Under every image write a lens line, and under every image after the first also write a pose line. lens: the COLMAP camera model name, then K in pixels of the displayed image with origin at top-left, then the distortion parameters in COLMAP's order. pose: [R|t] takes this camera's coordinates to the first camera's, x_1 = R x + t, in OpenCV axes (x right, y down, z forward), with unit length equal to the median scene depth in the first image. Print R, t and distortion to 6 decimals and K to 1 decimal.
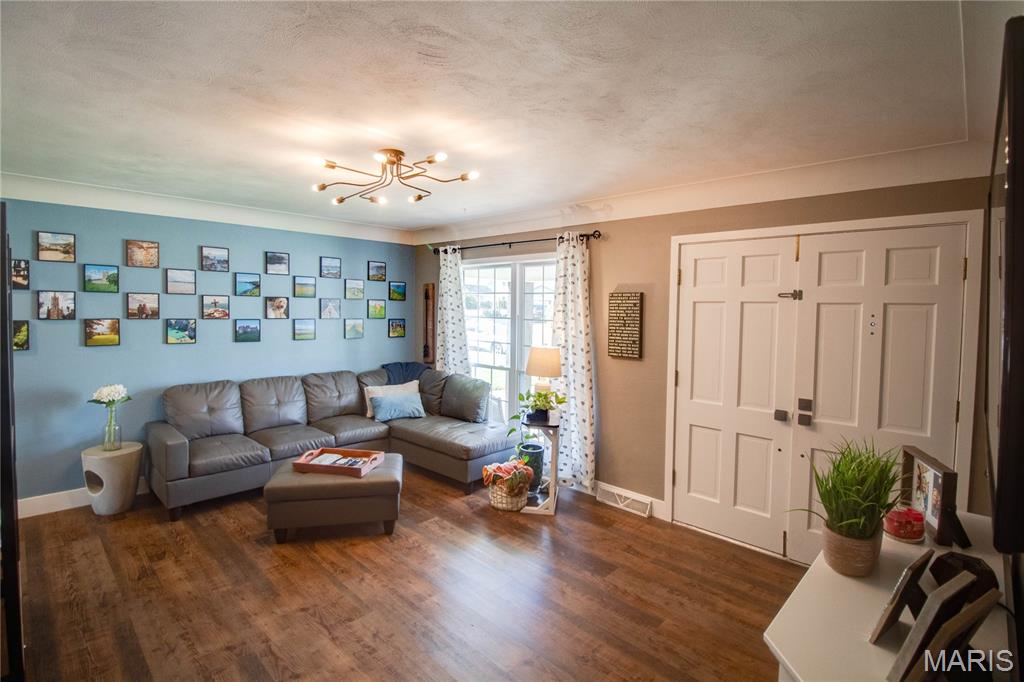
lens RADIAL K [[486.6, 0, 514.7], [0, 486.6, 340.5], [0, 0, 1]] dist [-0.014084, -0.002987]
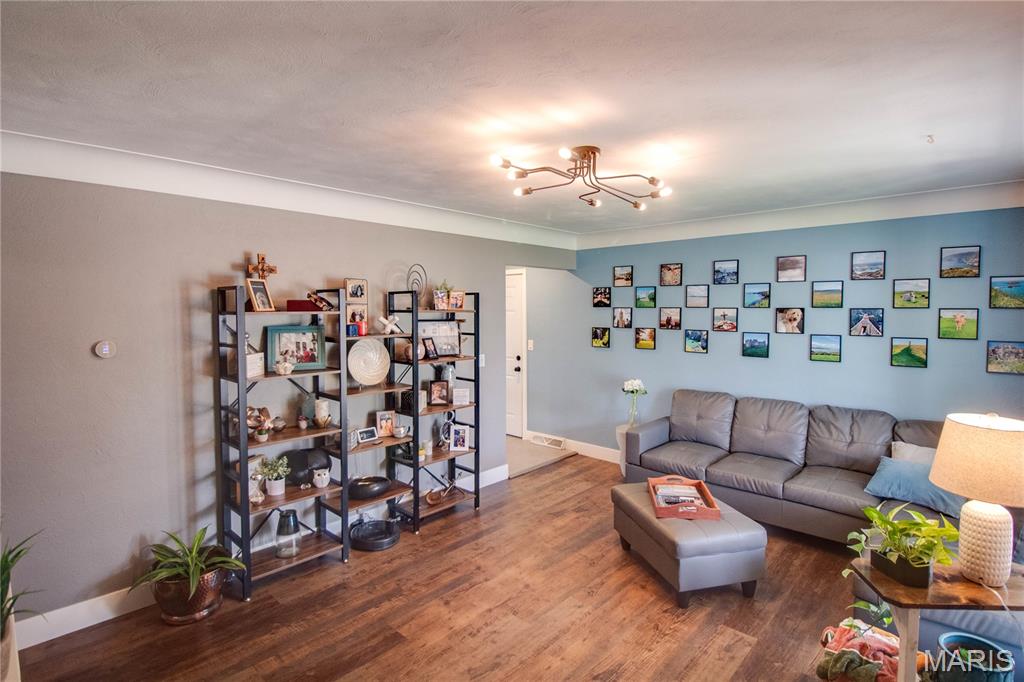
lens RADIAL K [[503.9, 0, 507.5], [0, 503.9, 340.0], [0, 0, 1]] dist [-0.008063, -0.007409]
pose [[0.002442, 0.045035, -0.998982, 0.470086], [-0.068406, 0.996653, 0.044763, -0.046105], [0.997655, 0.068227, 0.005514, 0.592681]]
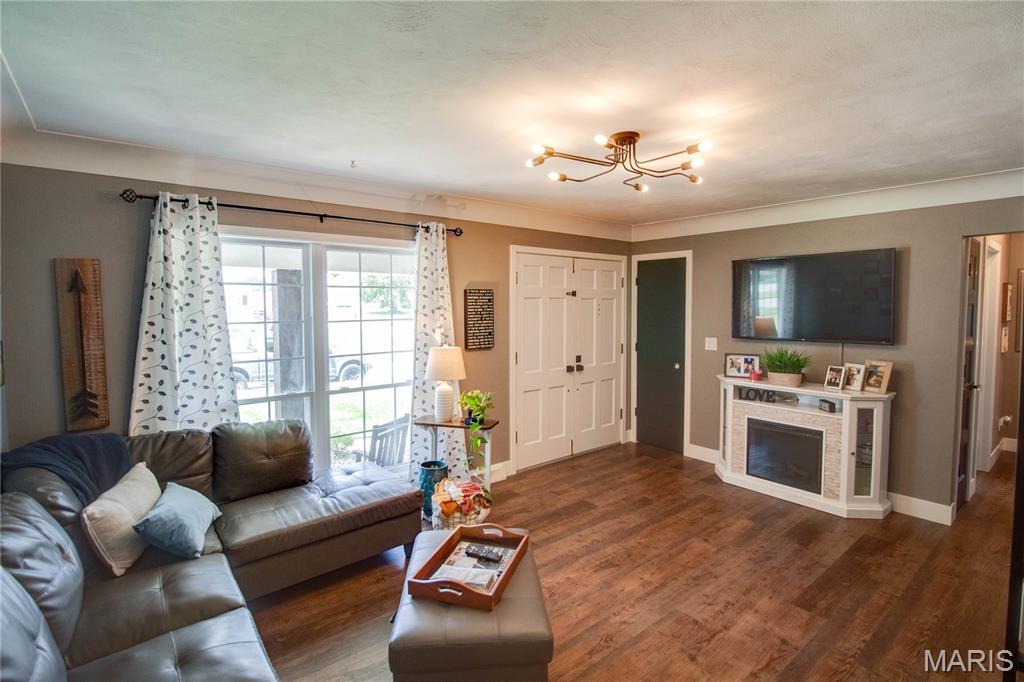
lens RADIAL K [[486.6, 0, 518.6], [0, 486.6, 340.6], [0, 0, 1]] dist [-0.014084, -0.002987]
pose [[0.118934, -0.088843, 0.988920, -0.829711], [0.075593, 0.993908, 0.080200, -0.063042], [-0.990020, 0.065217, 0.124925, 0.758328]]
